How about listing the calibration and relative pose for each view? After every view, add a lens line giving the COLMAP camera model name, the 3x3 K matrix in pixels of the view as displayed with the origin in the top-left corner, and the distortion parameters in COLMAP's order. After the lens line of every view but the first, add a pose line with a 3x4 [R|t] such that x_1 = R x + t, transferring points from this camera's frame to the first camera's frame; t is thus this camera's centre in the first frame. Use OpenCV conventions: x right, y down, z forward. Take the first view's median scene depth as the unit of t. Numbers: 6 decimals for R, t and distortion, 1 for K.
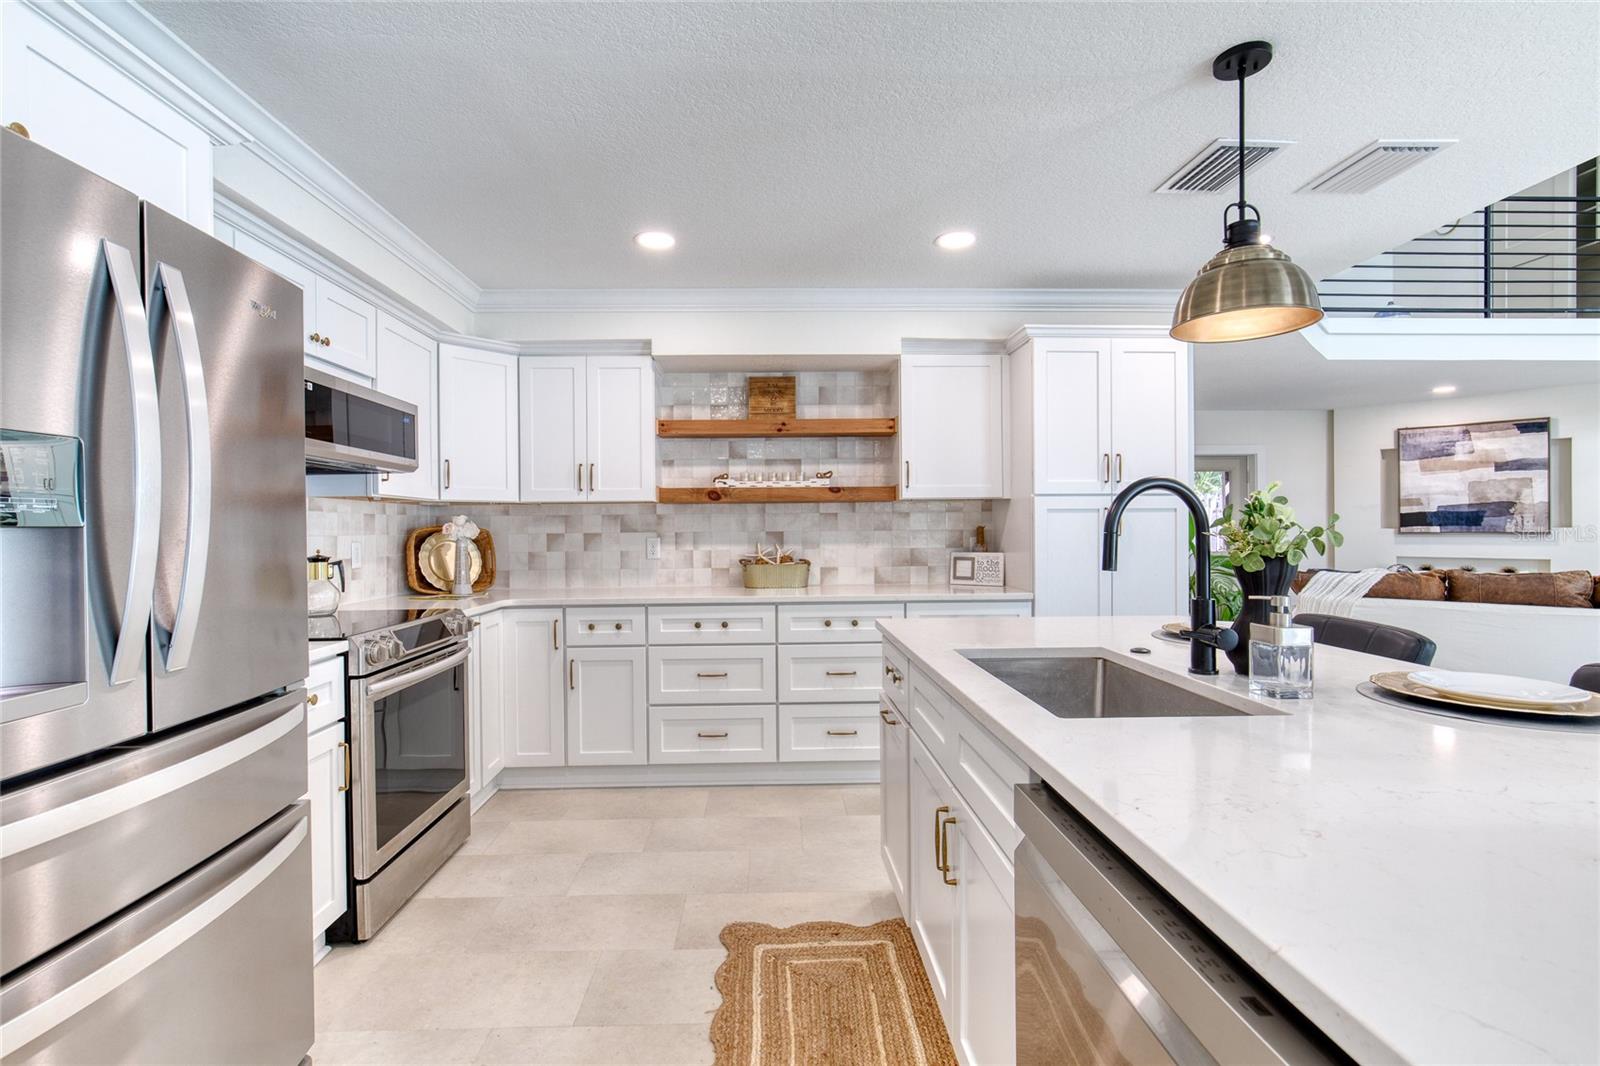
lens RADIAL K [[735.4, 0, 799.5], [0, 735.4, 530.7], [0, 0, 1]] dist [-0.017269, 0.006874]
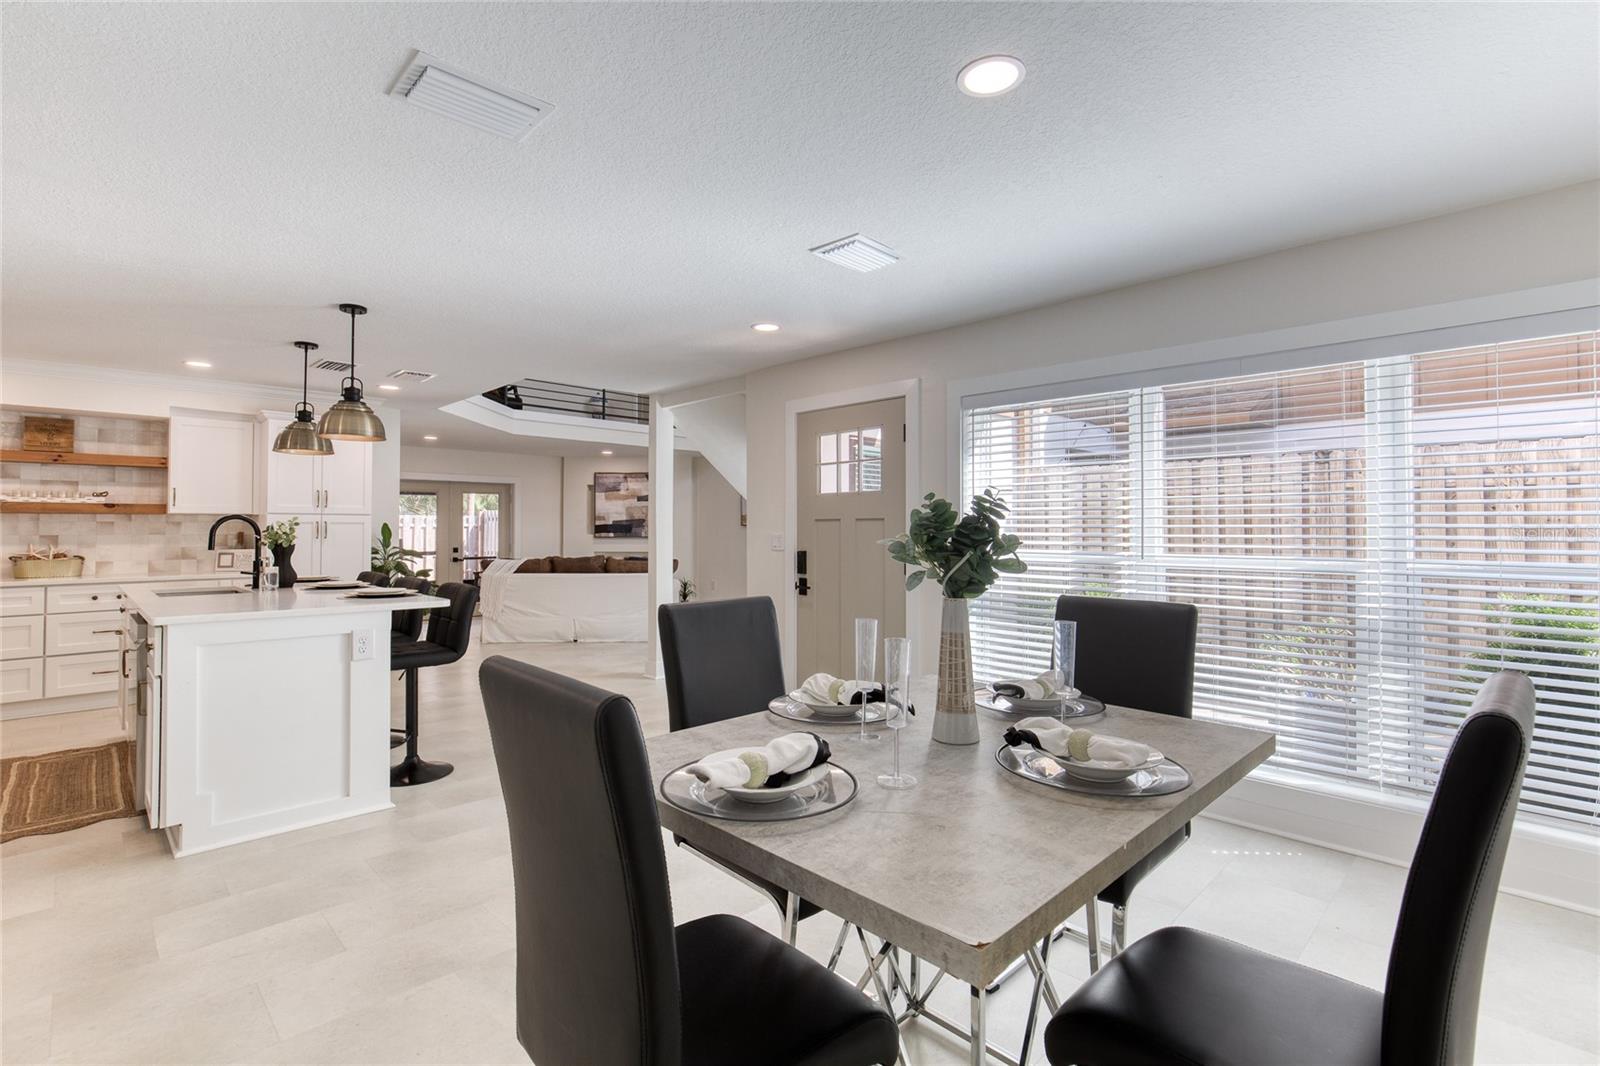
lens RADIAL K [[735.4, 0, 778.7], [0, 735.4, 514.1], [0, 0, 1]] dist [-0.017269, 0.006874]
pose [[0.741313, 0.021289, 0.670822, 0.061009], [-0.001410, 0.999544, -0.030163, 0.000759], [-0.671158, 0.021414, 0.741005, -0.857860]]
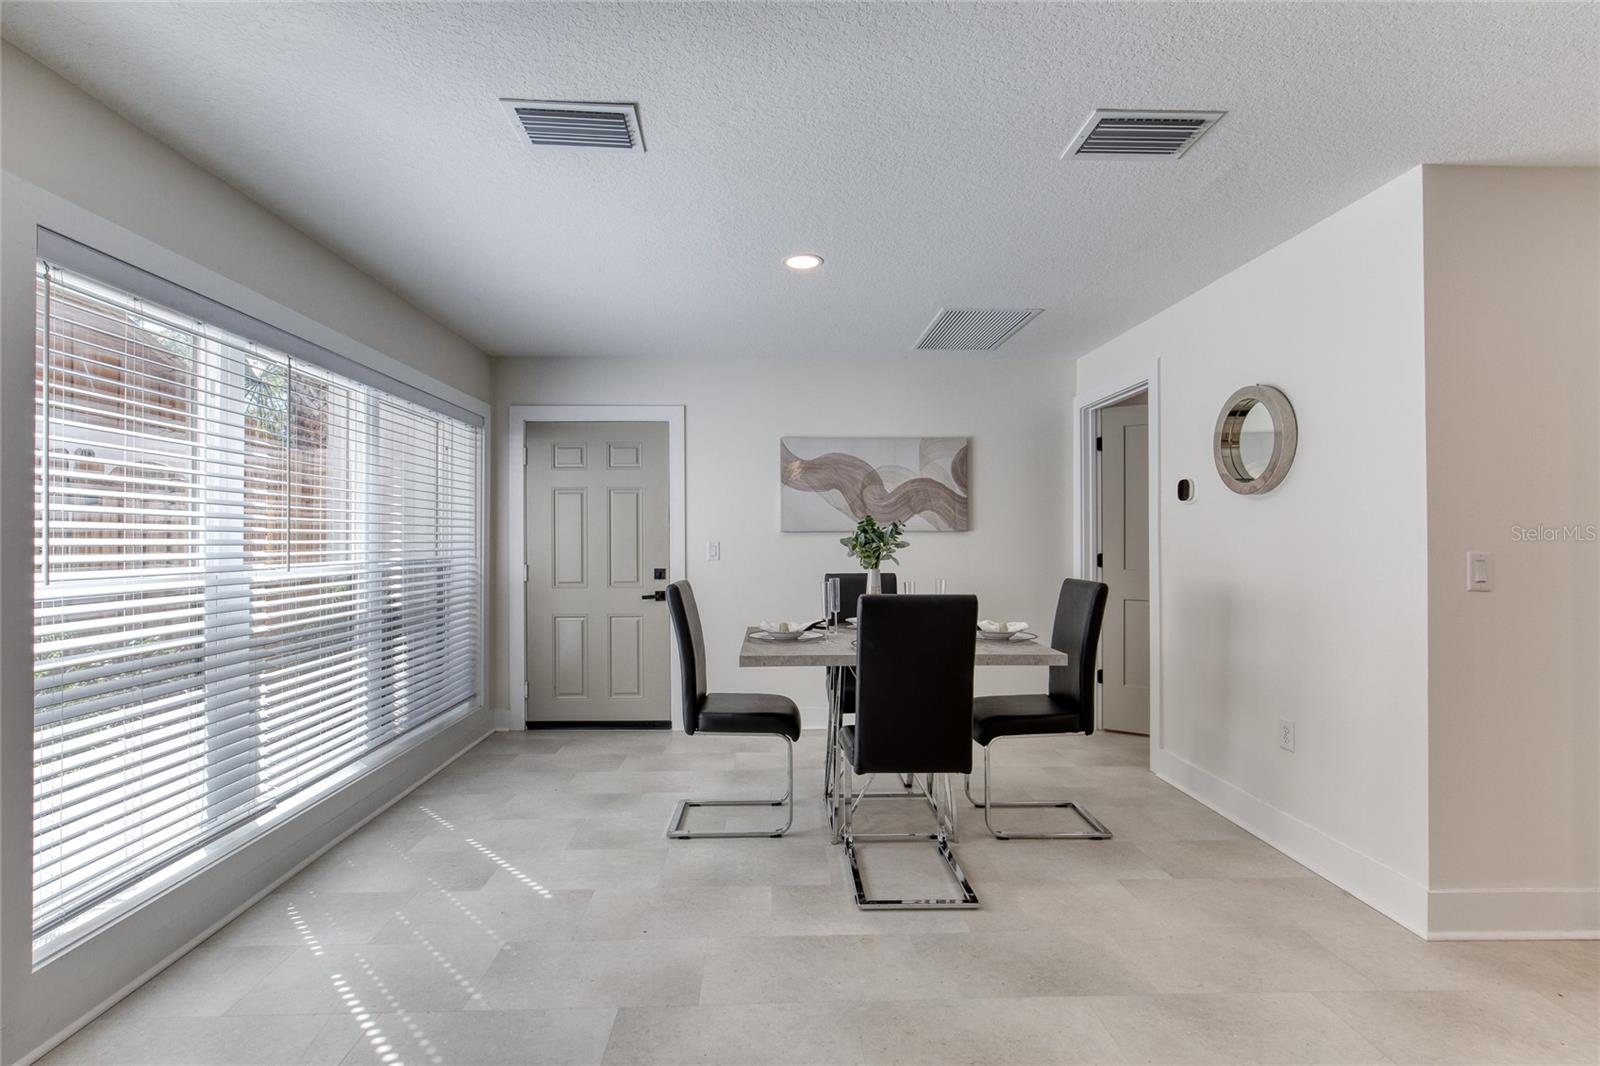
lens RADIAL K [[735.4, 0, 782.5], [0, 735.4, 528.7], [0, 0, 1]] dist [-0.017269, 0.006874]
pose [[-0.999918, 0.008022, 0.009960, 0.479513], [0.007967, 0.999953, -0.005583, -0.004072], [-0.010005, -0.005503, -0.999935, 0.151692]]
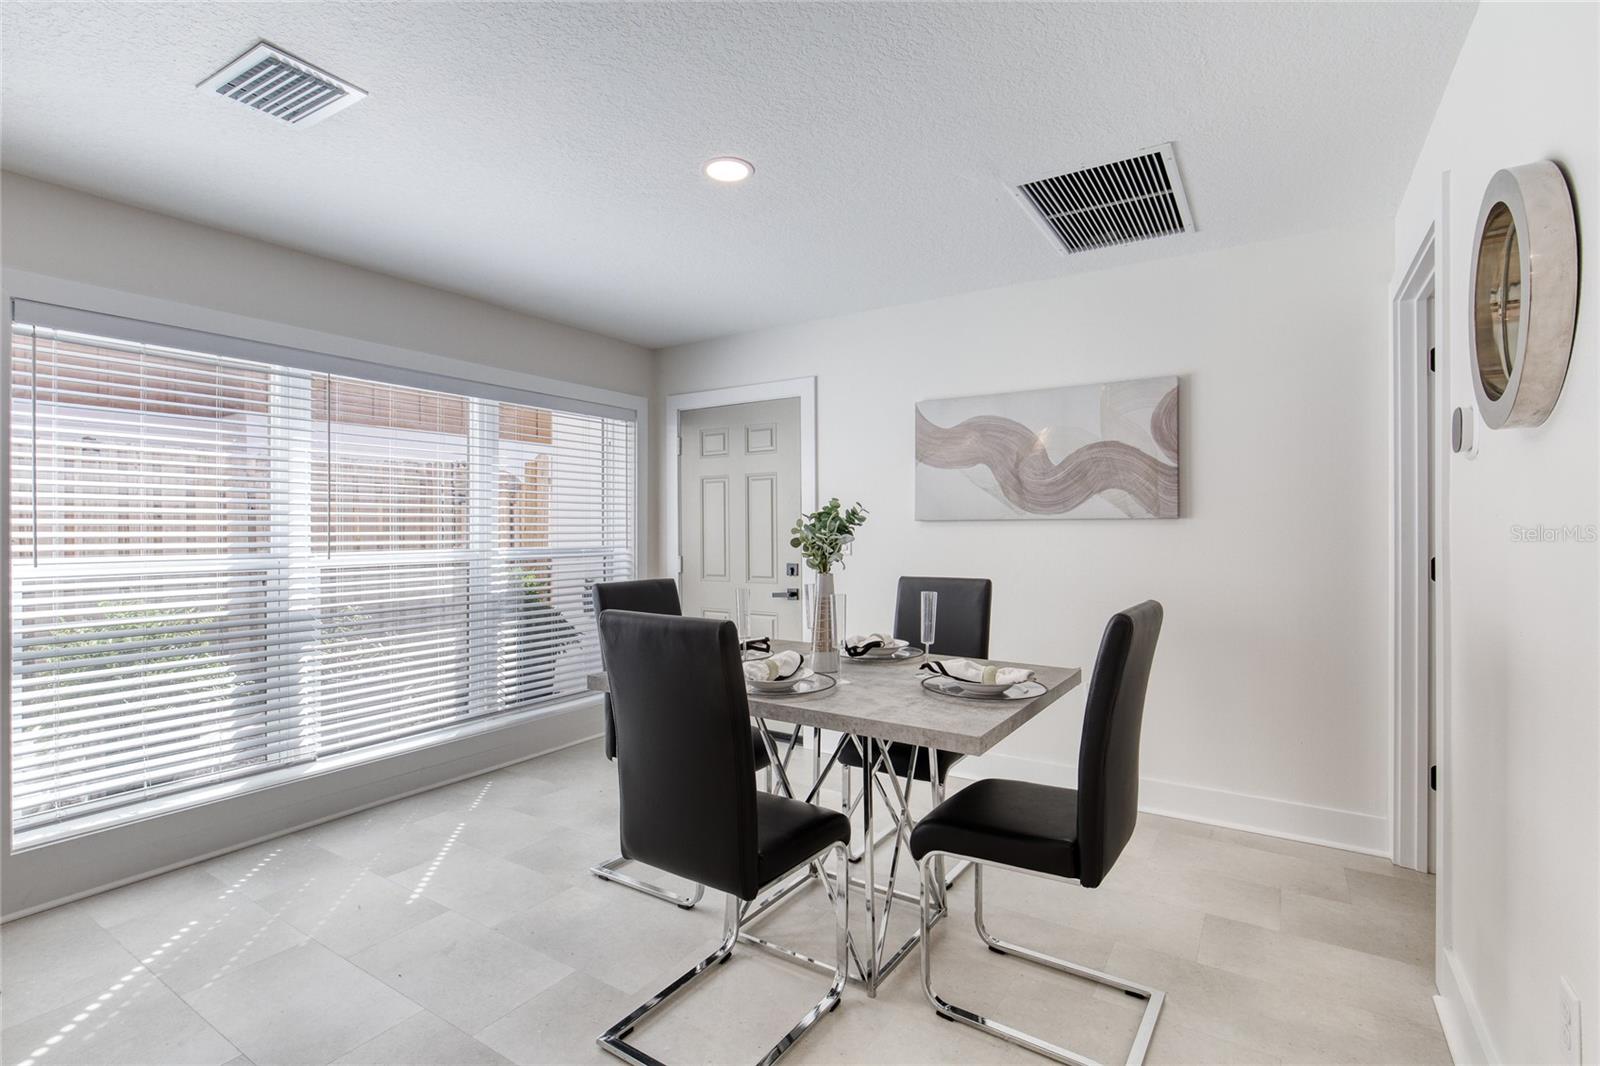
lens RADIAL K [[735.4, 0, 800.0], [0, 735.4, 524.1], [0, 0, 1]] dist [-0.017269, 0.006874]
pose [[-0.821194, 0.010710, 0.570548, 0.080678], [0.013469, 0.999909, 0.000617, -0.003800], [-0.570490, 0.008192, -0.821264, -0.163167]]
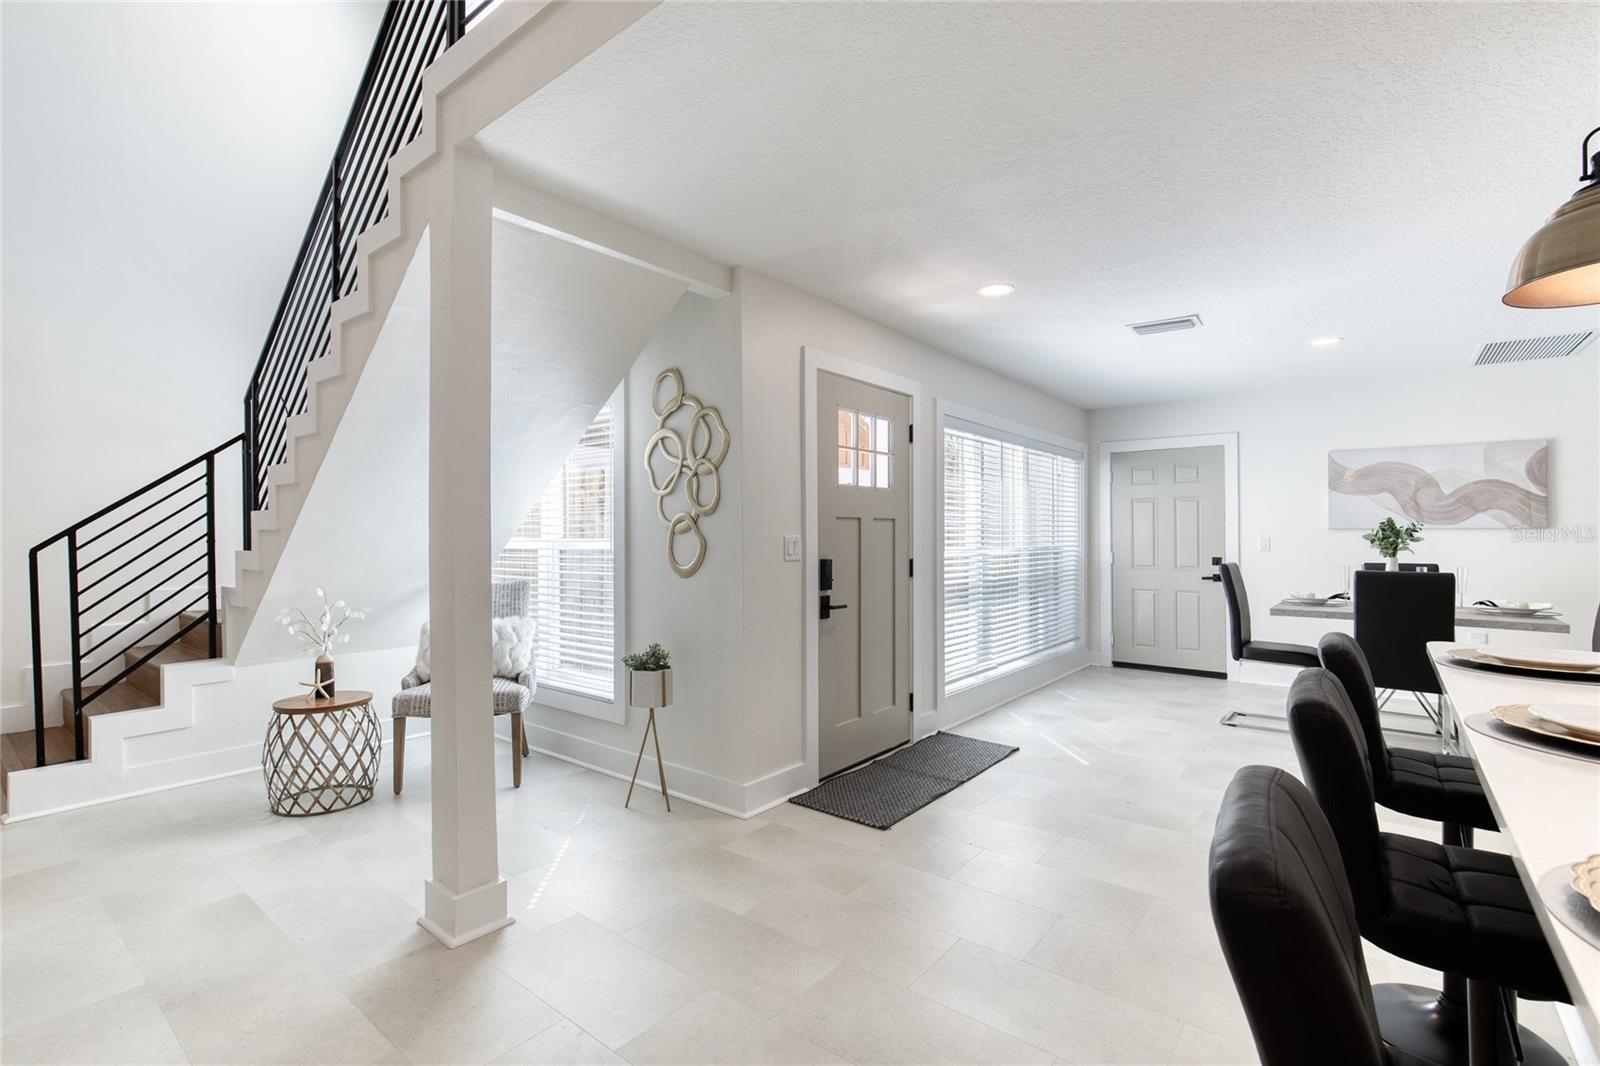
lens RADIAL K [[735.4, 0, 788.8], [0, 735.4, 530.2], [0, 0, 1]] dist [-0.017269, 0.006874]
pose [[-0.753958, 0.009175, 0.656858, 0.353253], [0.009264, 0.999952, -0.003334, -0.008508], [-0.656857, 0.003572, -0.754007, 0.743436]]
